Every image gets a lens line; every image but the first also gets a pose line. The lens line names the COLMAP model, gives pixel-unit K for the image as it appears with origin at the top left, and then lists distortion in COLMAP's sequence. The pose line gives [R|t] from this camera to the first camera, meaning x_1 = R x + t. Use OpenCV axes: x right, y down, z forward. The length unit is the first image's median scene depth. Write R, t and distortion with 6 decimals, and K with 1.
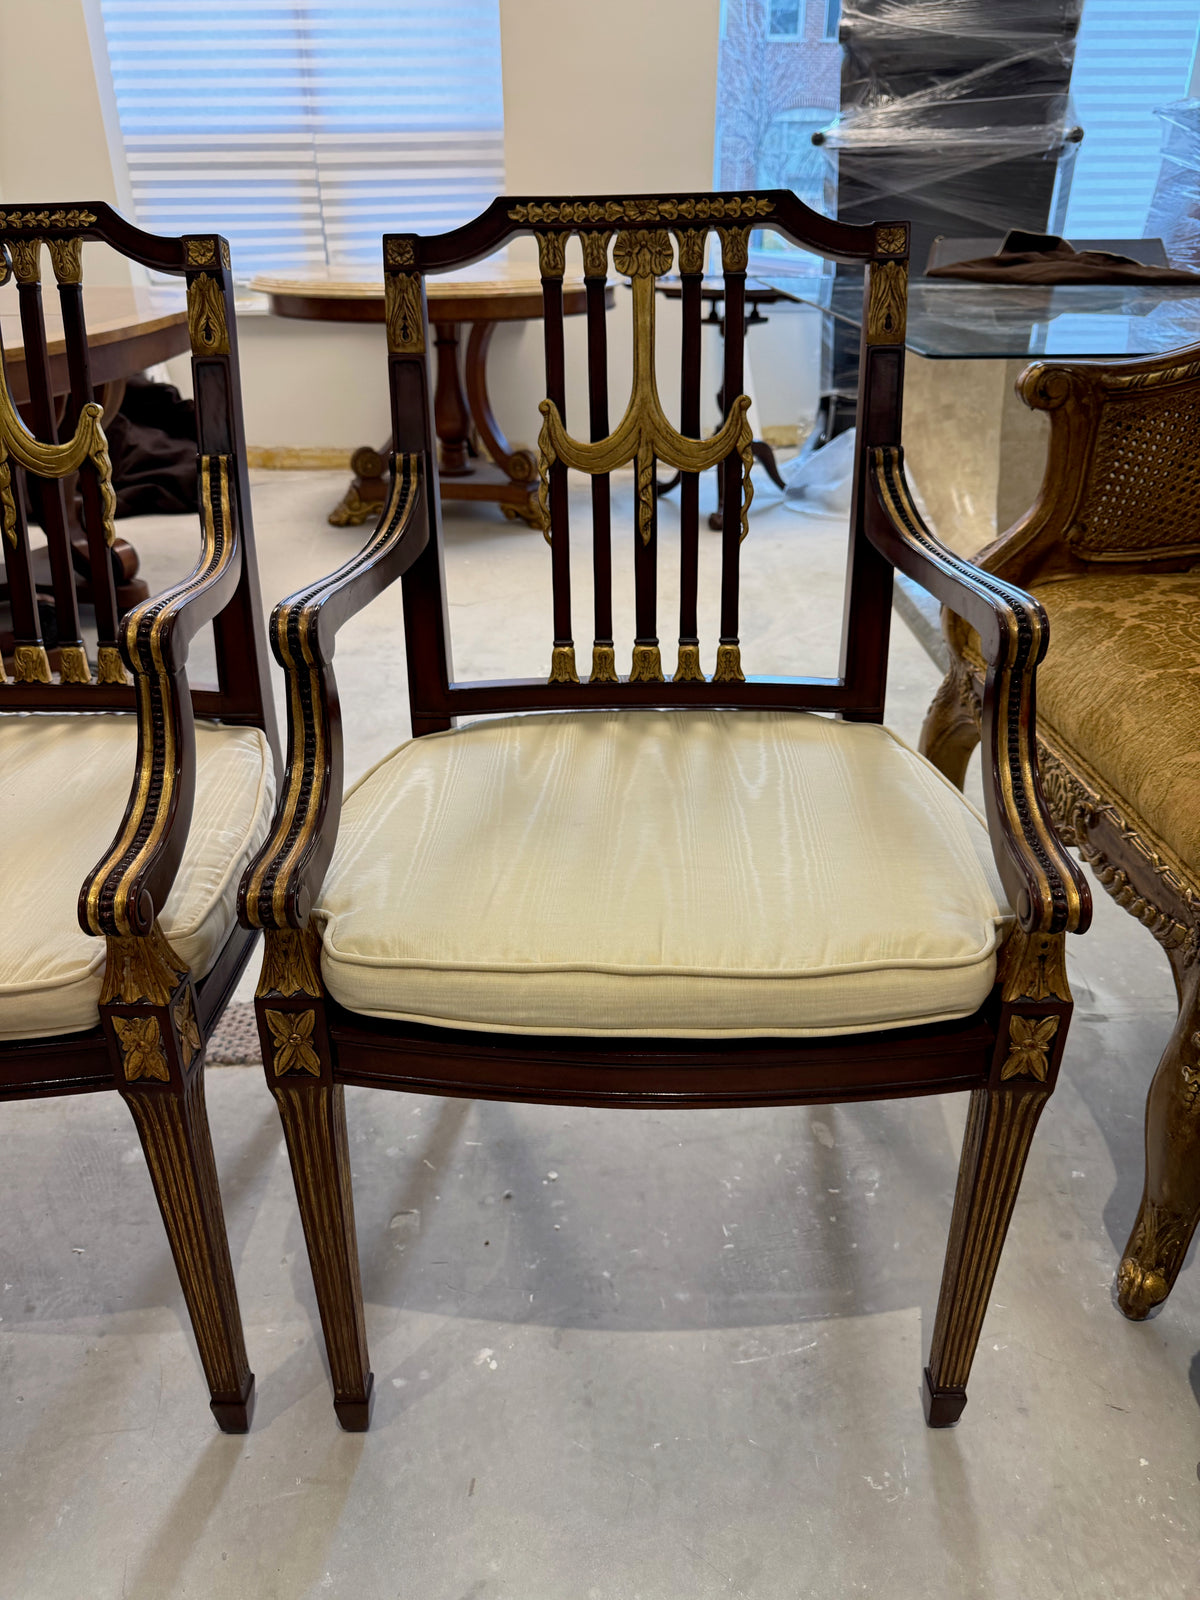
lens RADIAL K [[1135.6, 0, 591.7], [0, 1135.6, 804.8], [0, 0, 1]] dist [0.014345, -0.026521]
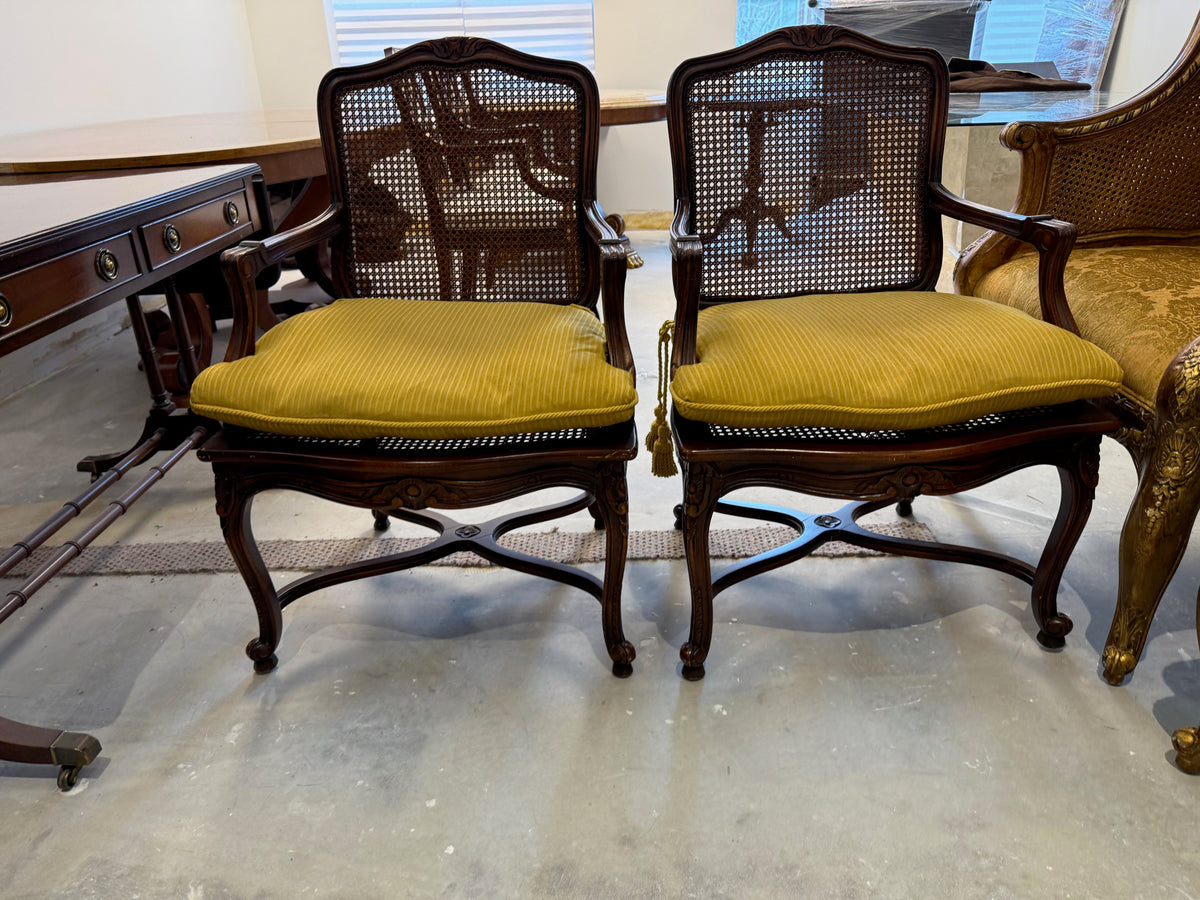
lens RADIAL K [[848.4, 0, 600.7], [0, 848.4, 446.6], [0, 0, 1]] dist [0.021413, -0.032805]
pose [[0.999842, -0.014650, -0.010045, -0.243174], [0.014027, 0.998131, -0.059485, 0.175742], [0.010898, 0.059334, 0.998179, -0.246849]]
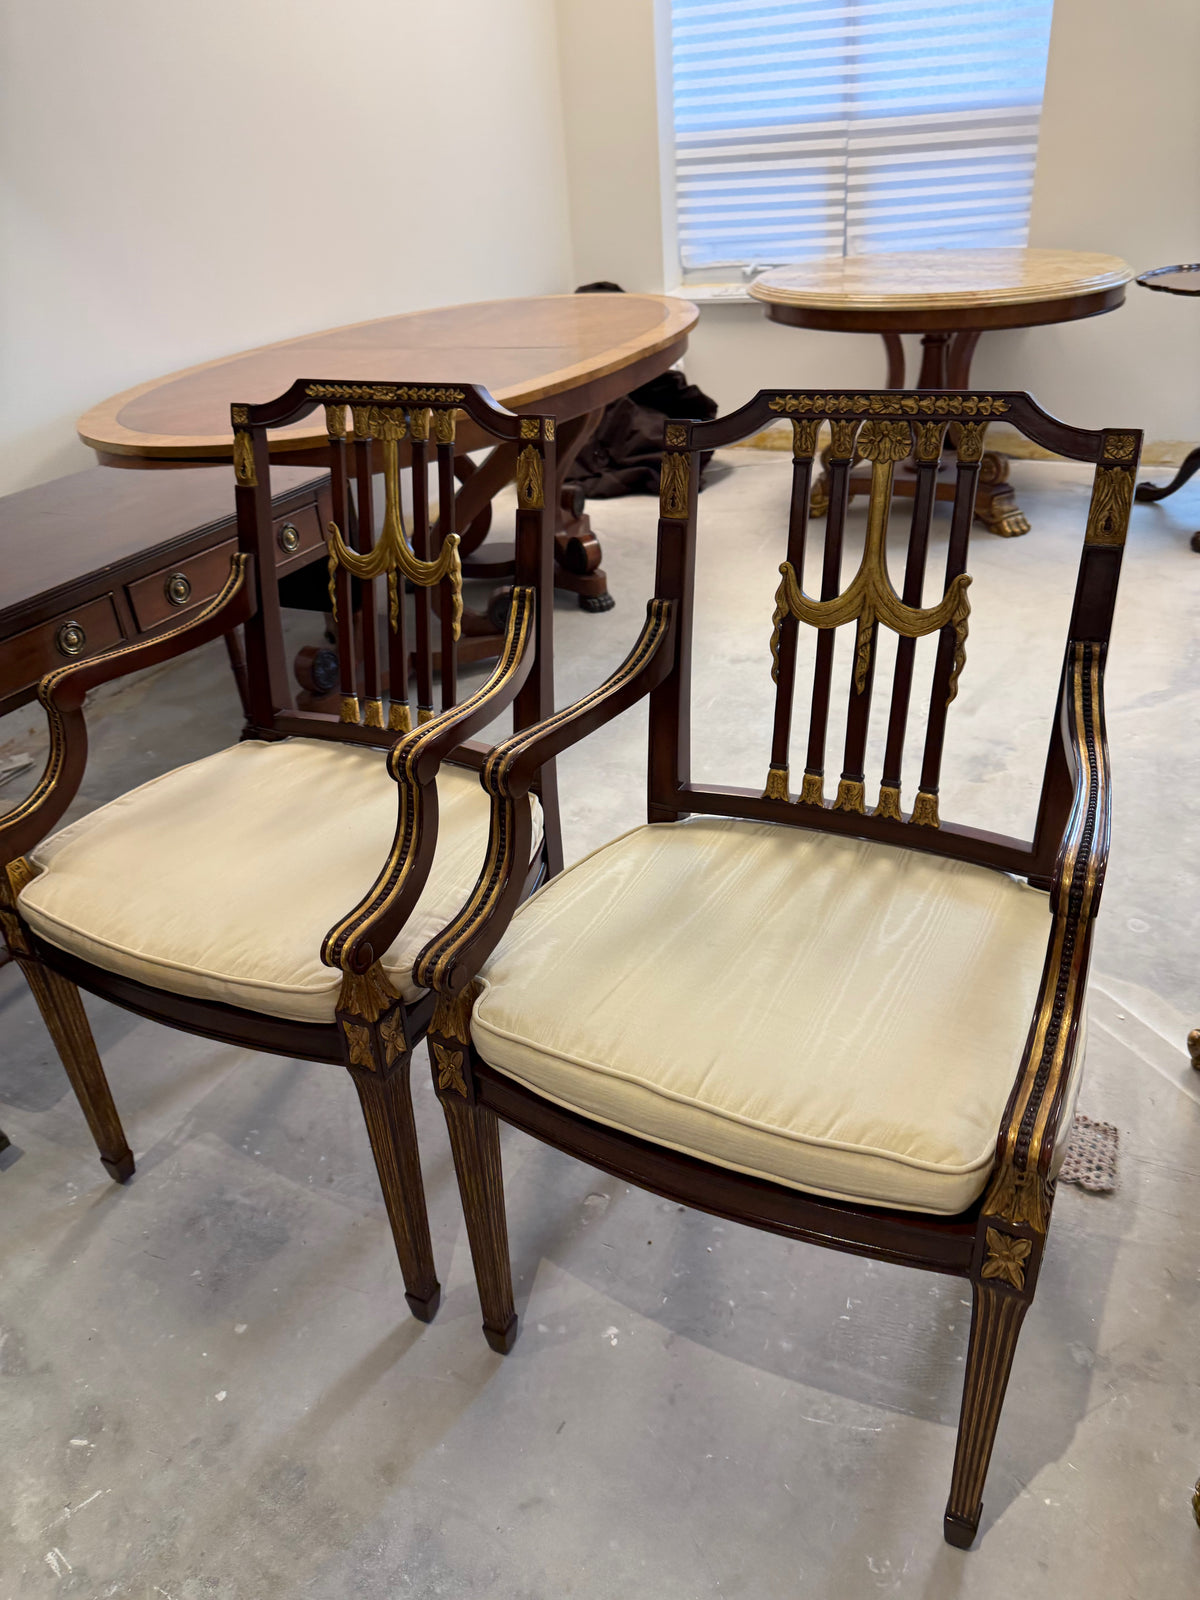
lens RADIAL K [[1132.1, 0, 599.1], [0, 1132.1, 804.5], [0, 0, 1]] dist [0.030944, -0.047431]
pose [[0.895752, 0.175752, -0.408337, 0.296437], [-0.150174, 0.984165, 0.094162, -0.194036], [0.418420, -0.023025, 0.907962, -0.115153]]
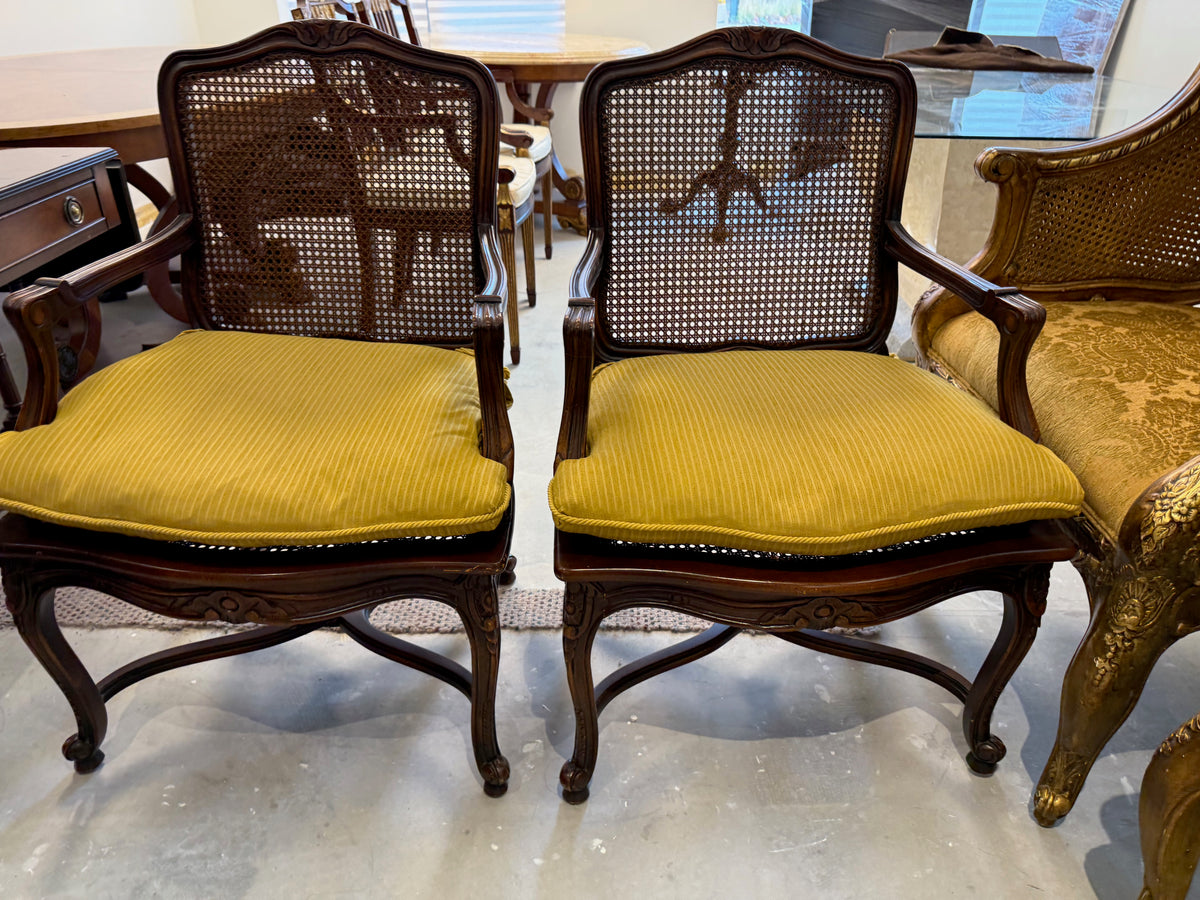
lens RADIAL K [[849.2, 0, 604.4], [0, 849.2, 456.4], [0, 0, 1]] dist [0.023244, -0.033672]
pose [[0.999621, 0.024091, 0.013302, -0.109459], [-0.024446, 0.999330, 0.027222, -0.034057], [-0.012637, -0.027536, 0.999541, -0.062702]]
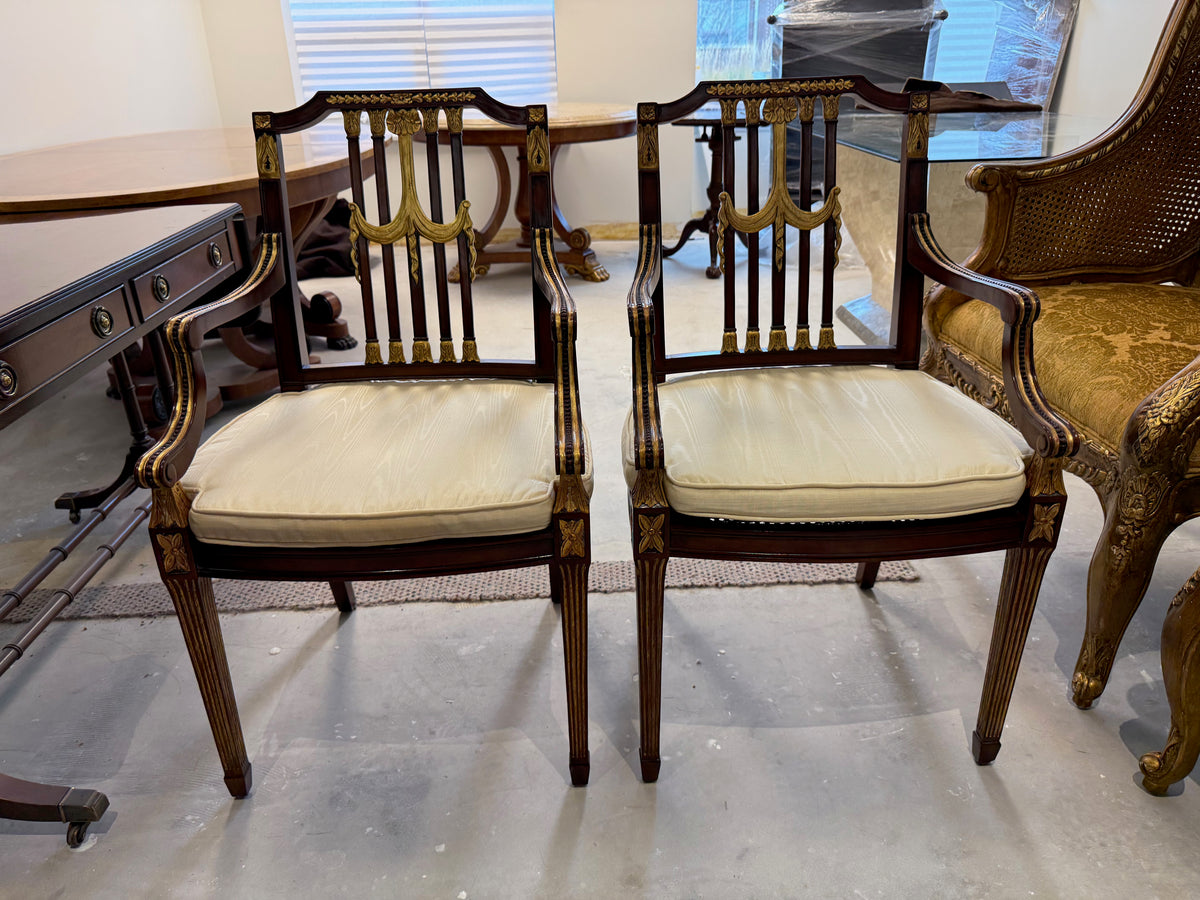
lens RADIAL K [[849.1, 0, 593.5], [0, 849.1, 444.7], [0, 0, 1]] dist [0.030944, -0.047431]
pose [[0.999016, -0.030276, 0.032395, -0.296608], [0.032037, 0.997956, -0.055292, 0.102158], [-0.030654, 0.056276, 0.997945, -0.291504]]
